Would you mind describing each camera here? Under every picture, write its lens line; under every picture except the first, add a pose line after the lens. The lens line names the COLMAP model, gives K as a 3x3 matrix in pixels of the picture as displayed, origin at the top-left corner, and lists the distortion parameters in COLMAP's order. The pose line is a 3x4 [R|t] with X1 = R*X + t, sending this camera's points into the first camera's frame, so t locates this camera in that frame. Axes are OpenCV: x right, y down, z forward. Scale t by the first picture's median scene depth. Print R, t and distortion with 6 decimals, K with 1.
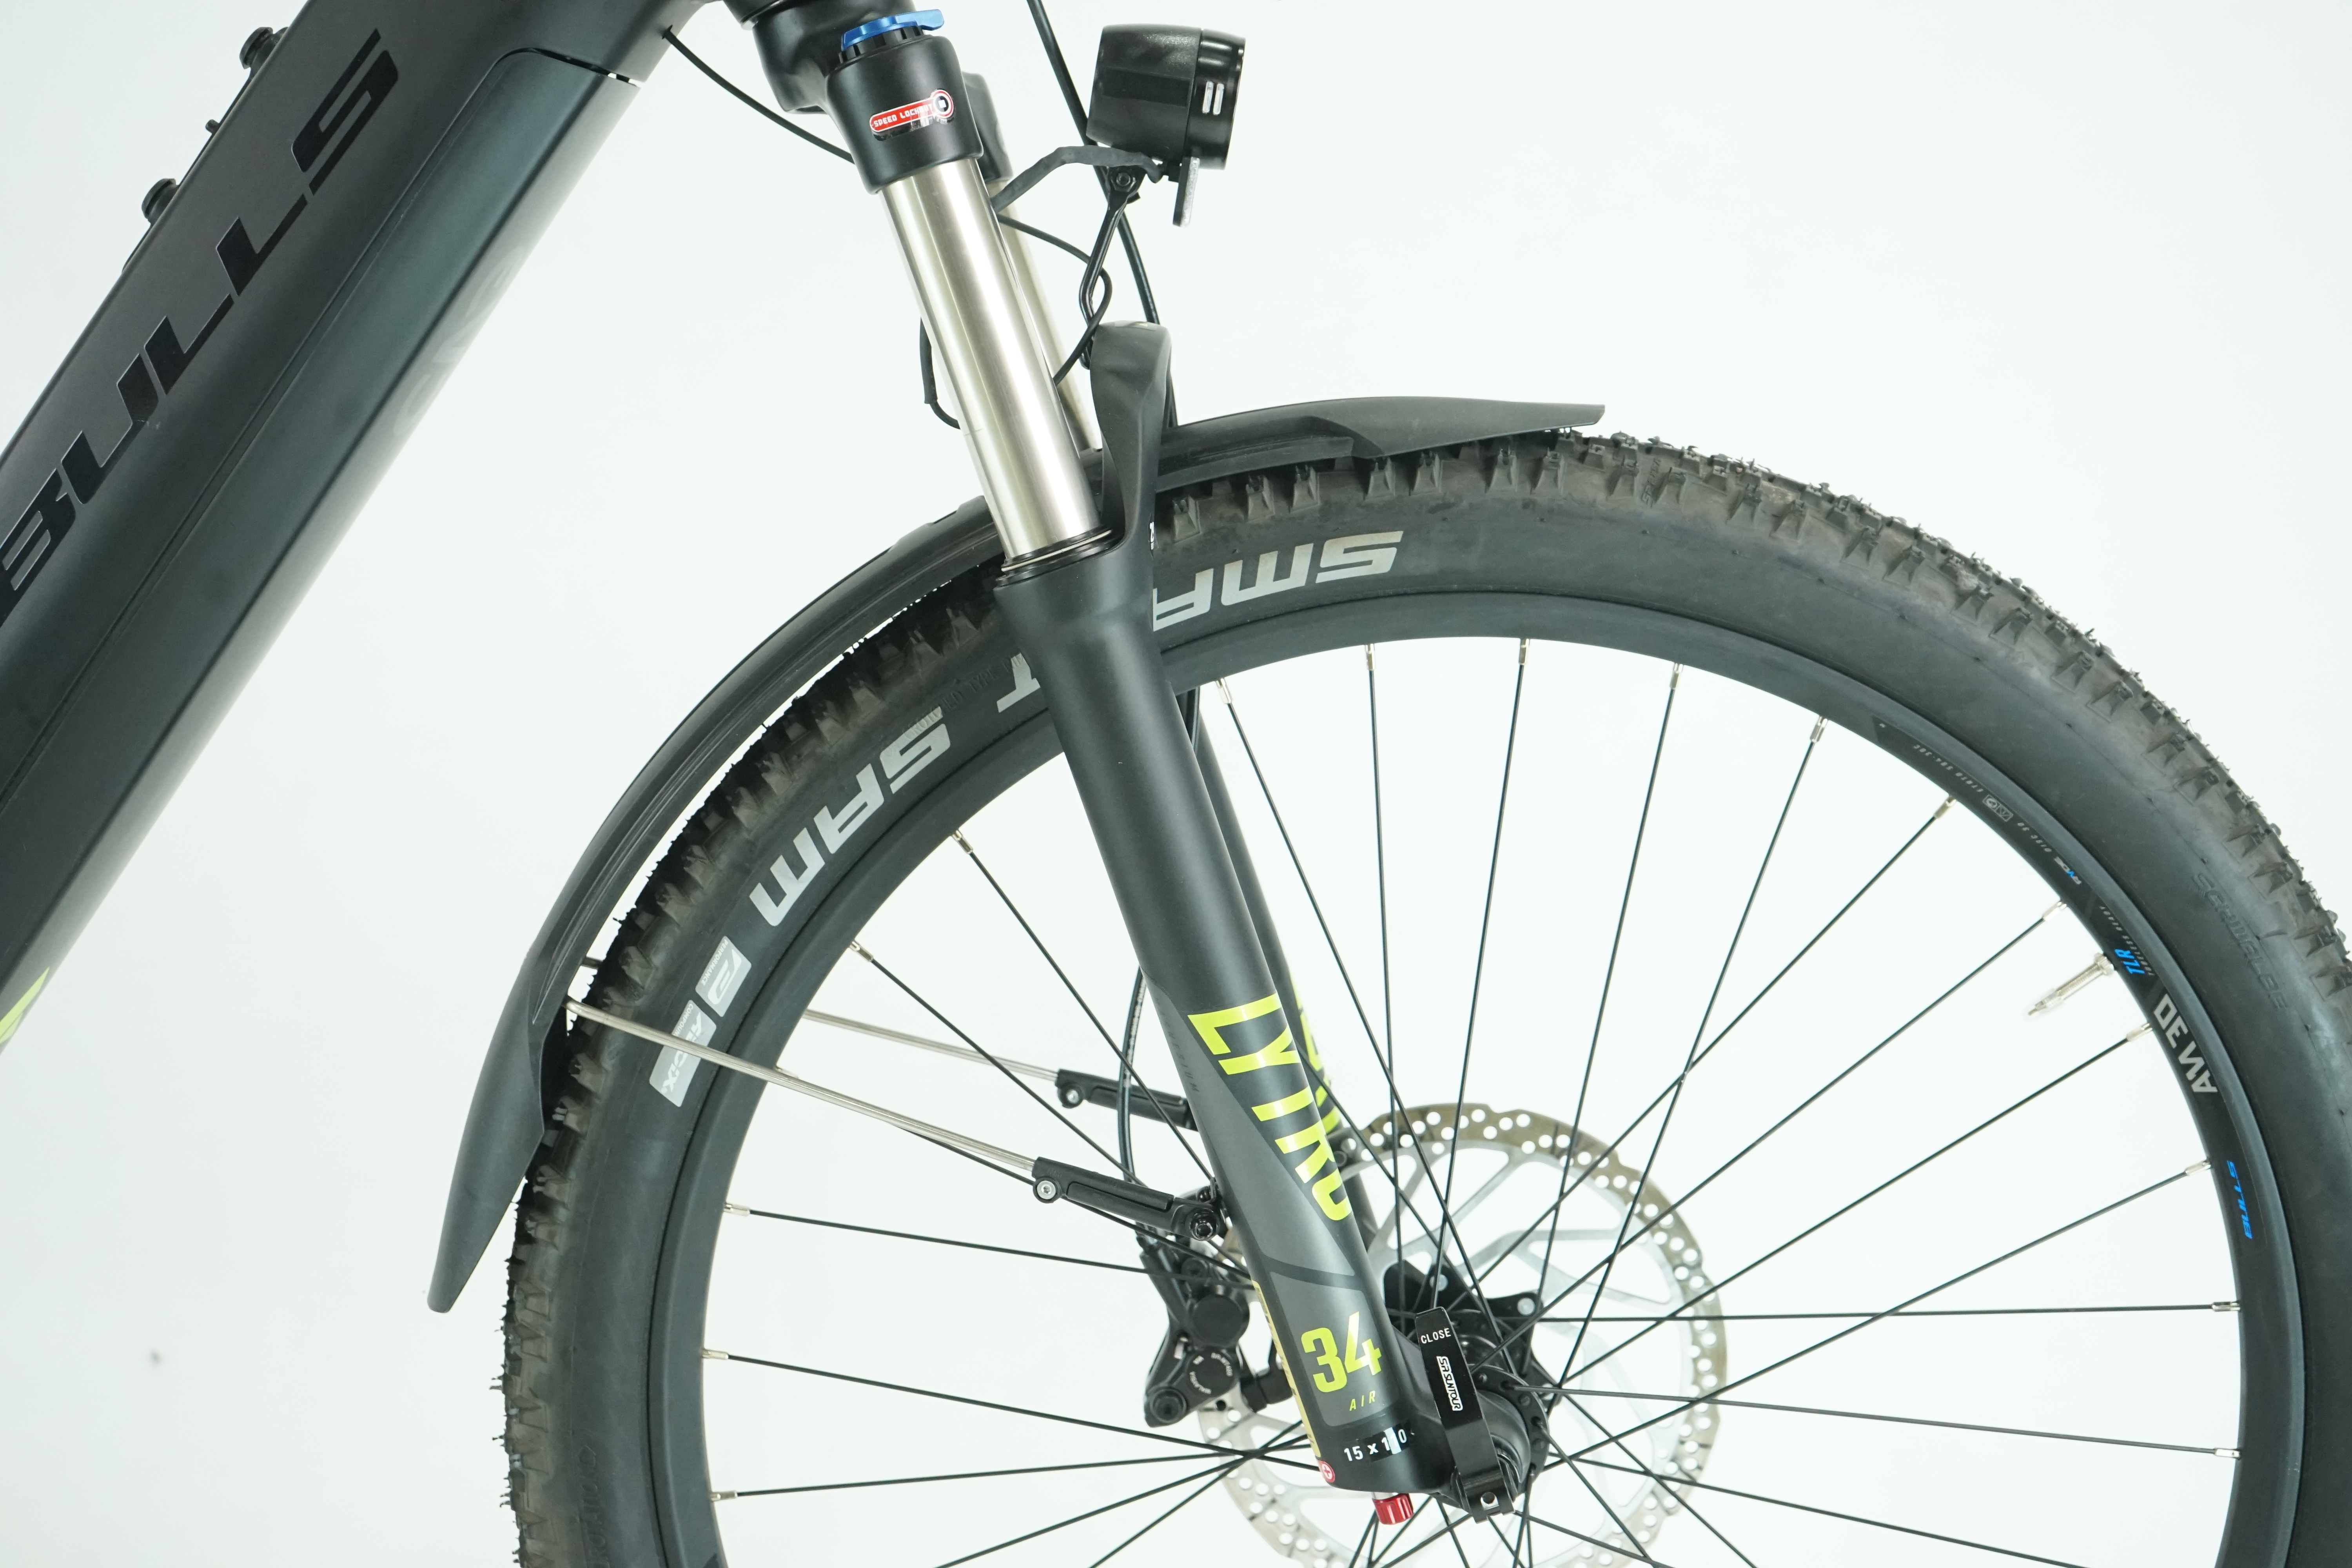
lens RADIAL K [[3169.8, 0, 1176.0], [0, 3169.8, 784.0], [0, 0, 1]] dist [-0.005432, -0.020462]
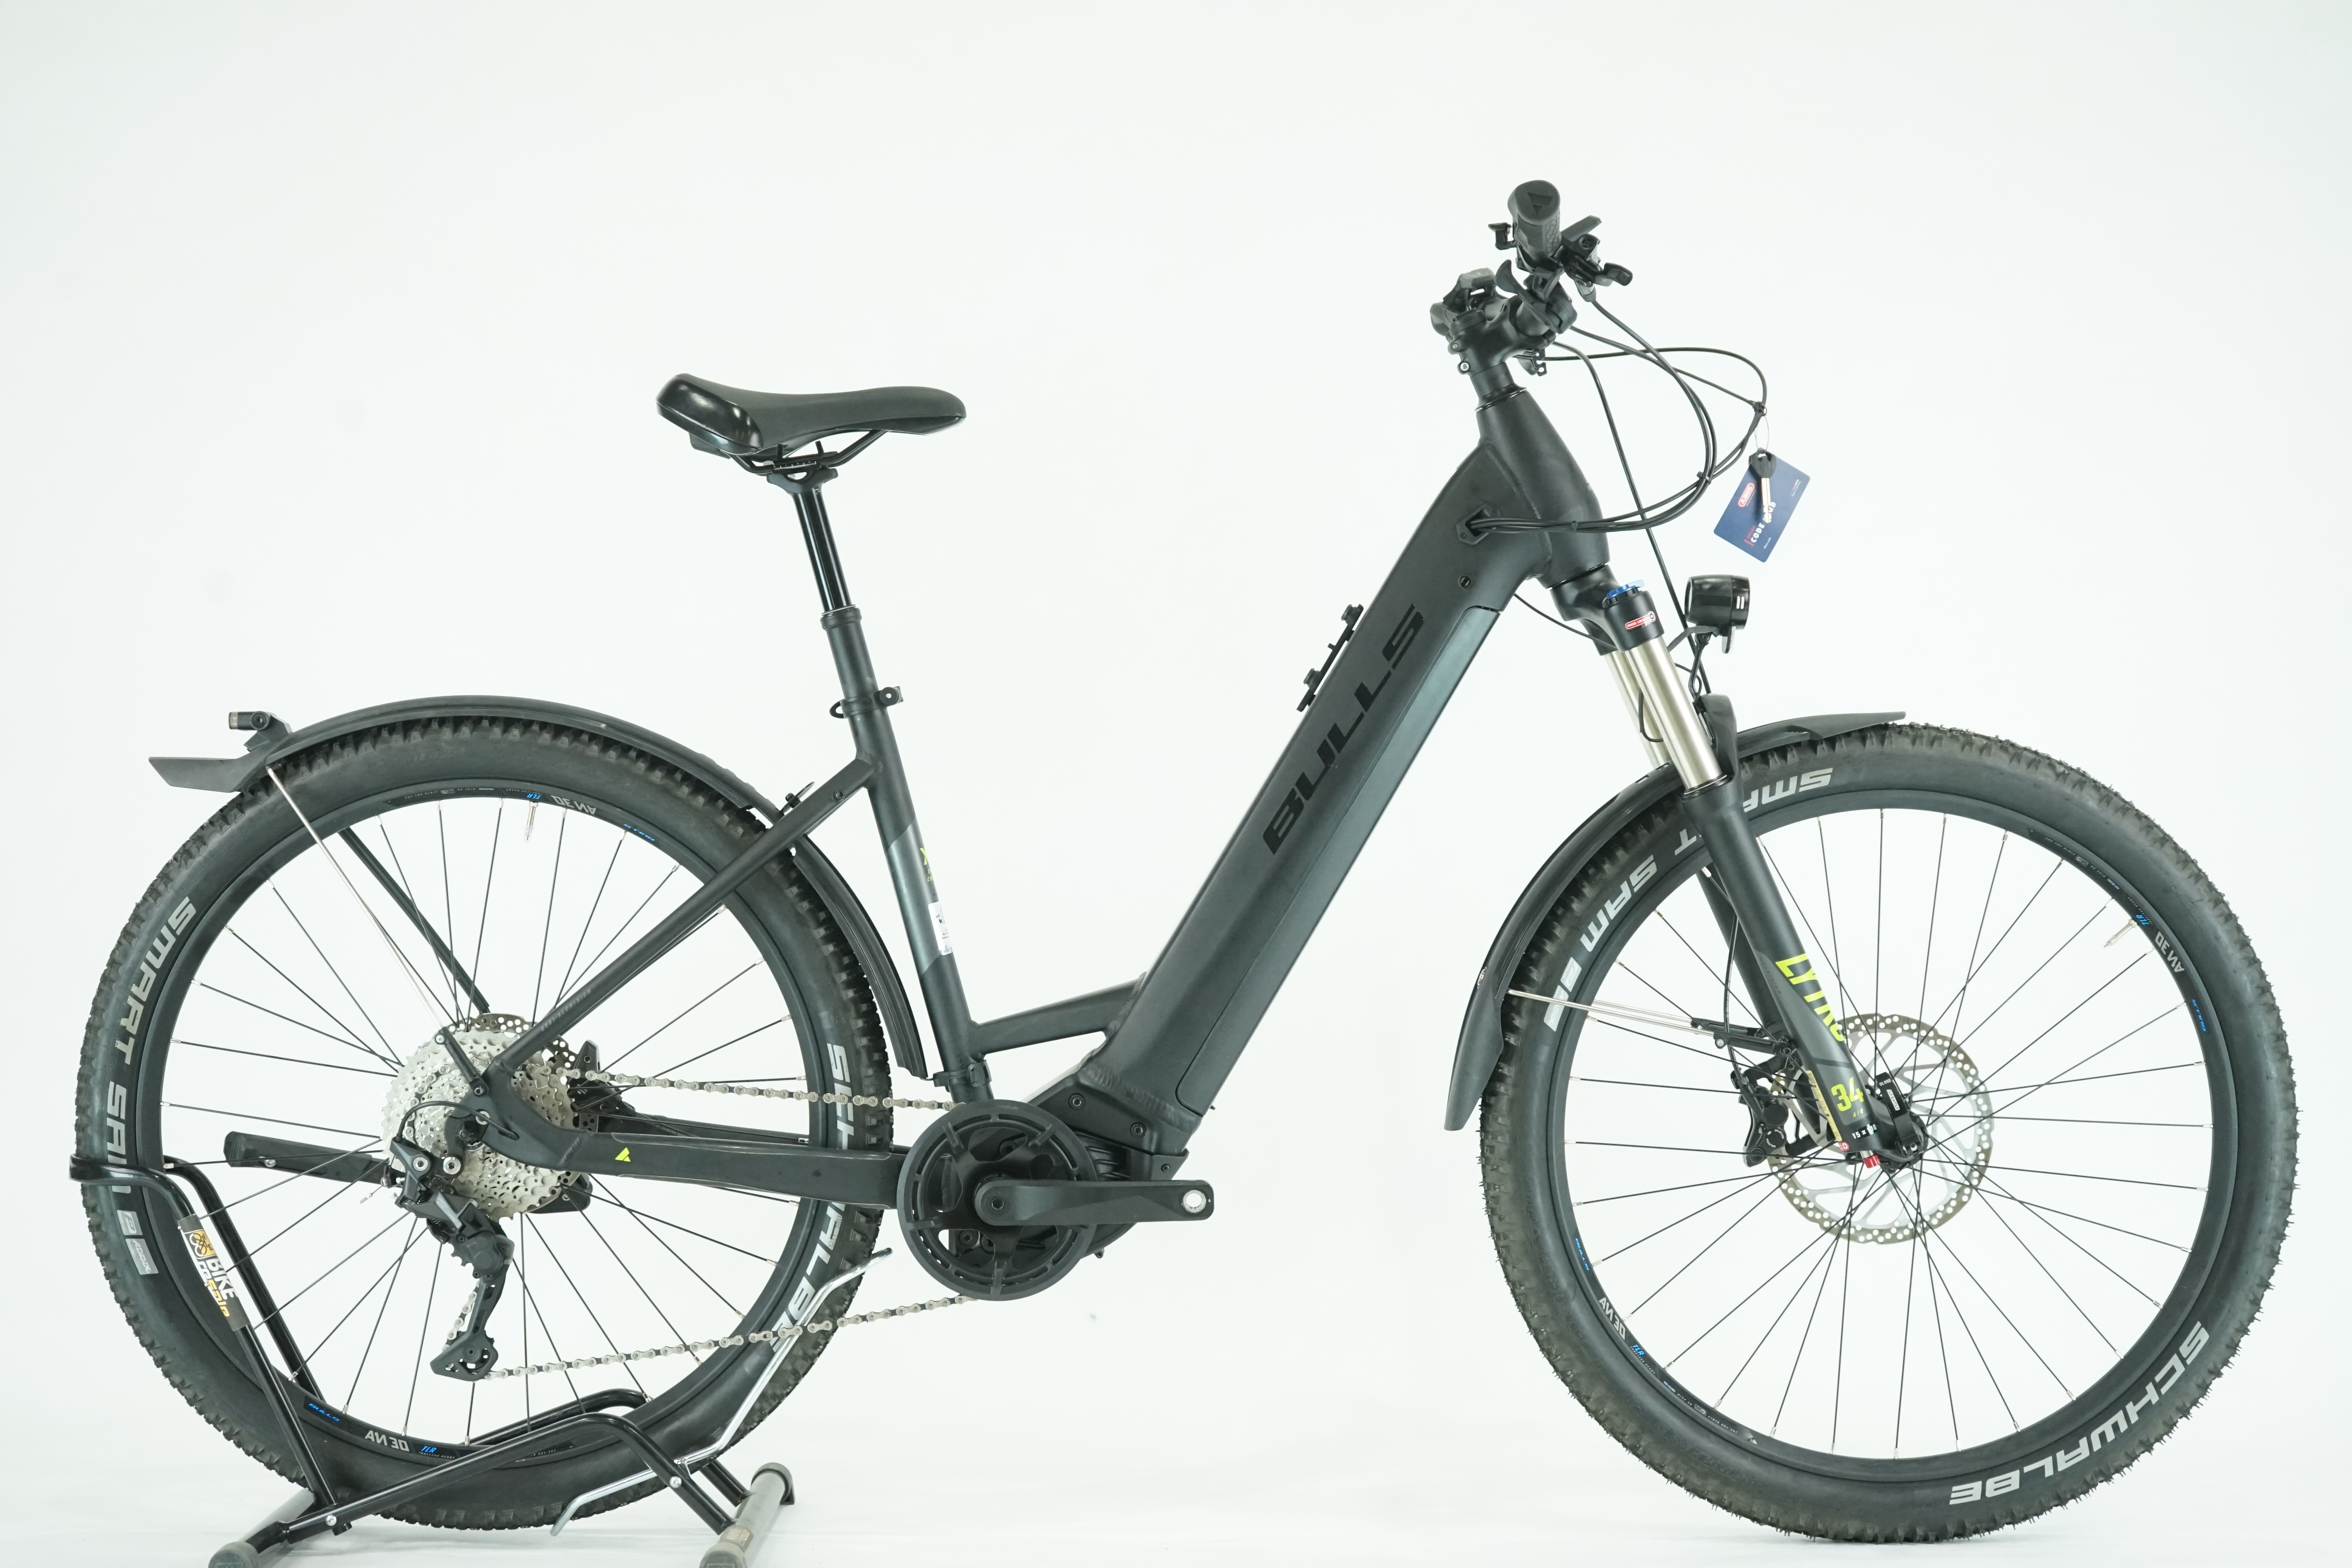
lens RADIAL K [[3714.6, 0, 1176.0], [0, 3714.6, 784.0], [0, 0, 1]] dist [-0.040098, 0.002564]
pose [[0.996227, -0.082811, 0.025976, -0.509483], [0.085332, 0.989223, -0.118977, 0.230872], [-0.015844, 0.120744, 0.992557, -1.845506]]
